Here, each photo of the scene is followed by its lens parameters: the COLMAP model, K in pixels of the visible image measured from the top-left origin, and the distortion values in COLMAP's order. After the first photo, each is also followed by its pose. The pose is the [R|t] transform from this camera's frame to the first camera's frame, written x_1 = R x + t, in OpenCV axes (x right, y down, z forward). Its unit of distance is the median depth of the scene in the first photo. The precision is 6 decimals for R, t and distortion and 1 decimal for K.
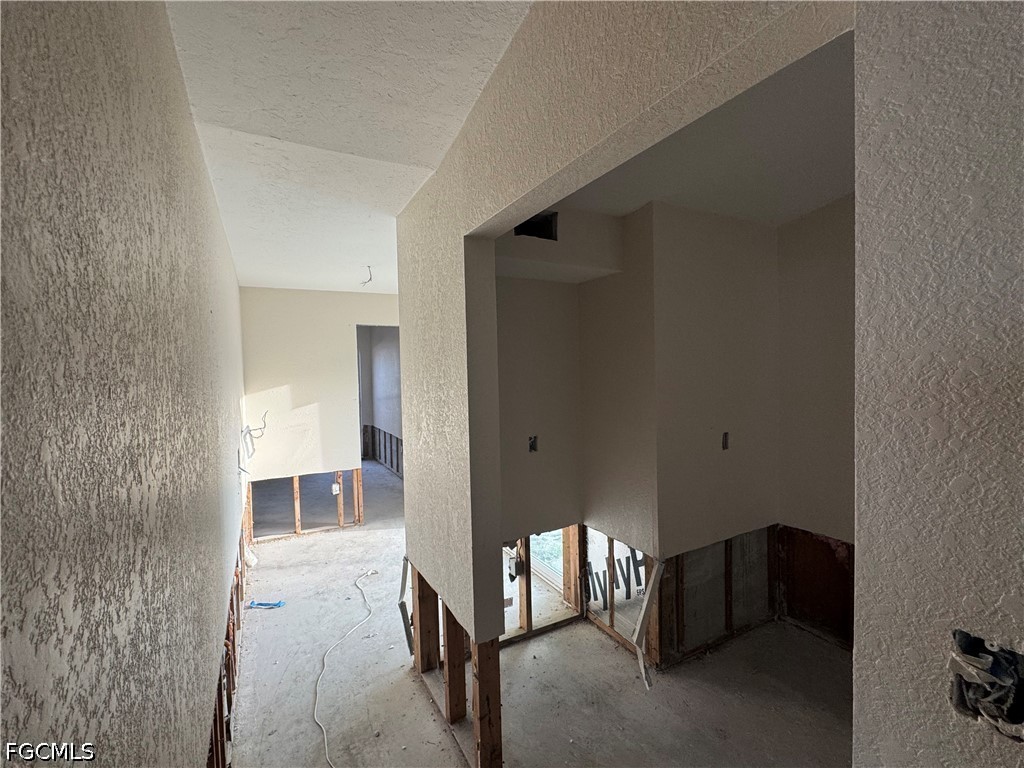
lens RADIAL K [[455.9, 0, 508.2], [0, 455.9, 382.8], [0, 0, 1]] dist [-0.002314, 0.000895]
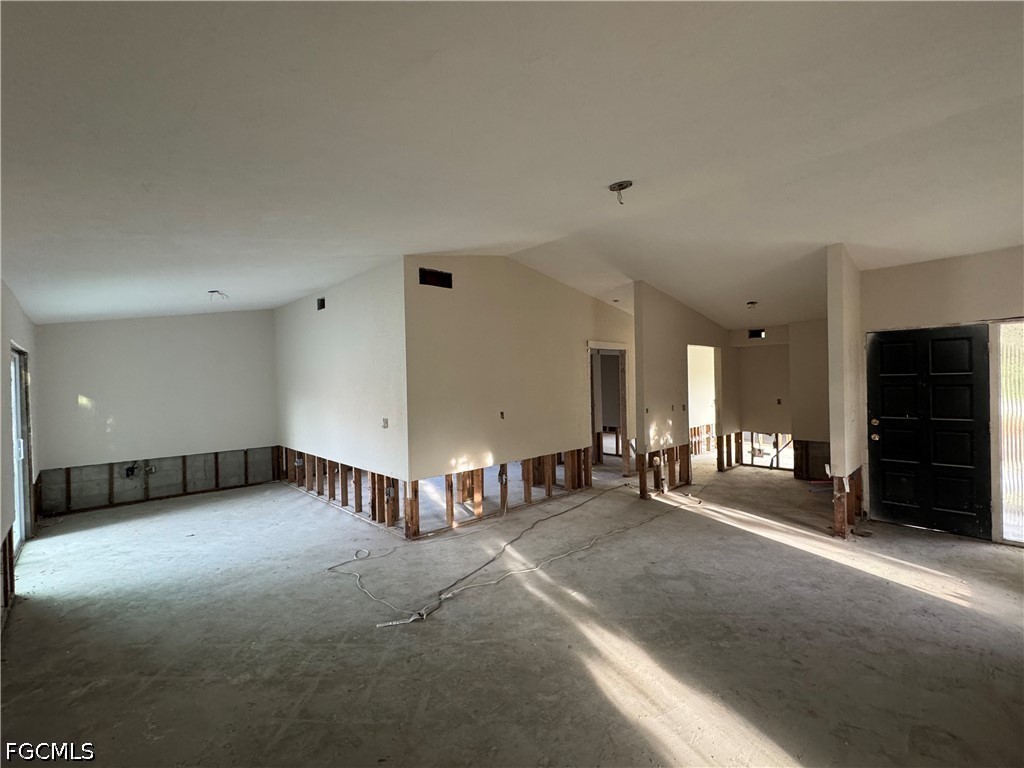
lens RADIAL K [[455.9, 0, 513.0], [0, 455.9, 383.3], [0, 0, 1]] dist [-0.002314, 0.000895]
pose [[0.264219, 0.023436, -0.964178, 1.441027], [-0.011635, 0.999709, 0.021112, -0.013022], [0.964392, 0.005640, 0.264415, -0.831031]]
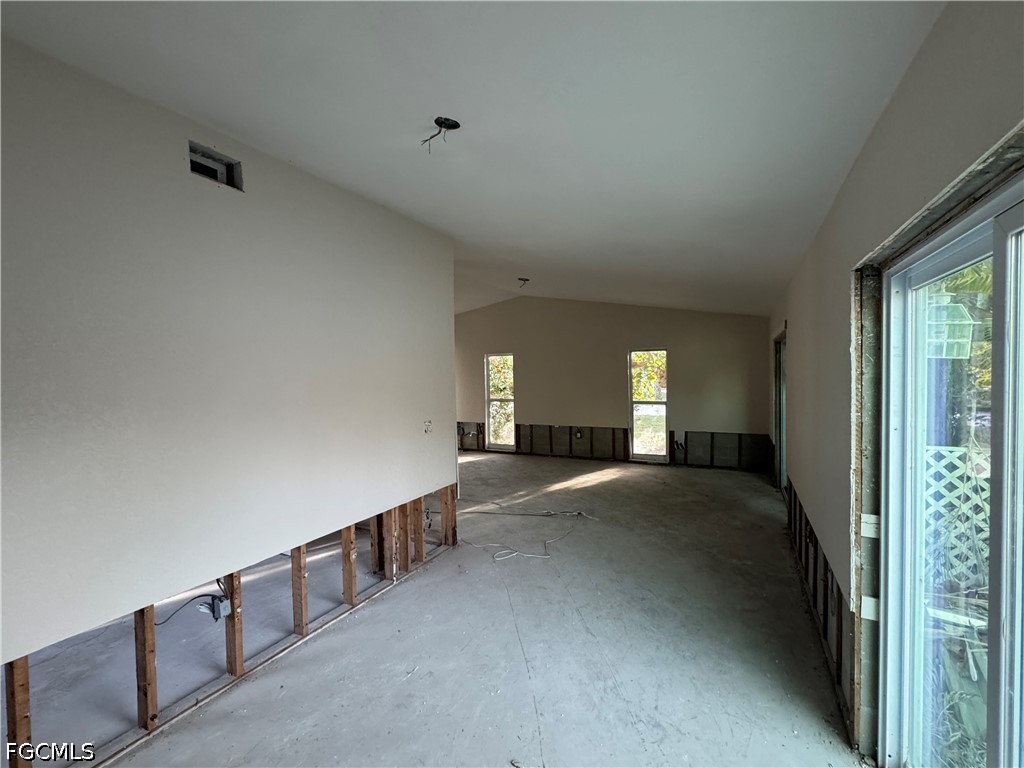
lens RADIAL K [[455.9, 0, 506.4], [0, 455.9, 382.8], [0, 0, 1]] dist [-0.002314, 0.000895]
pose [[0.822798, -0.004810, 0.568313, -0.074003], [0.014824, 0.999806, -0.013001, 0.039917], [-0.568140, 0.019121, 0.822710, -1.641094]]
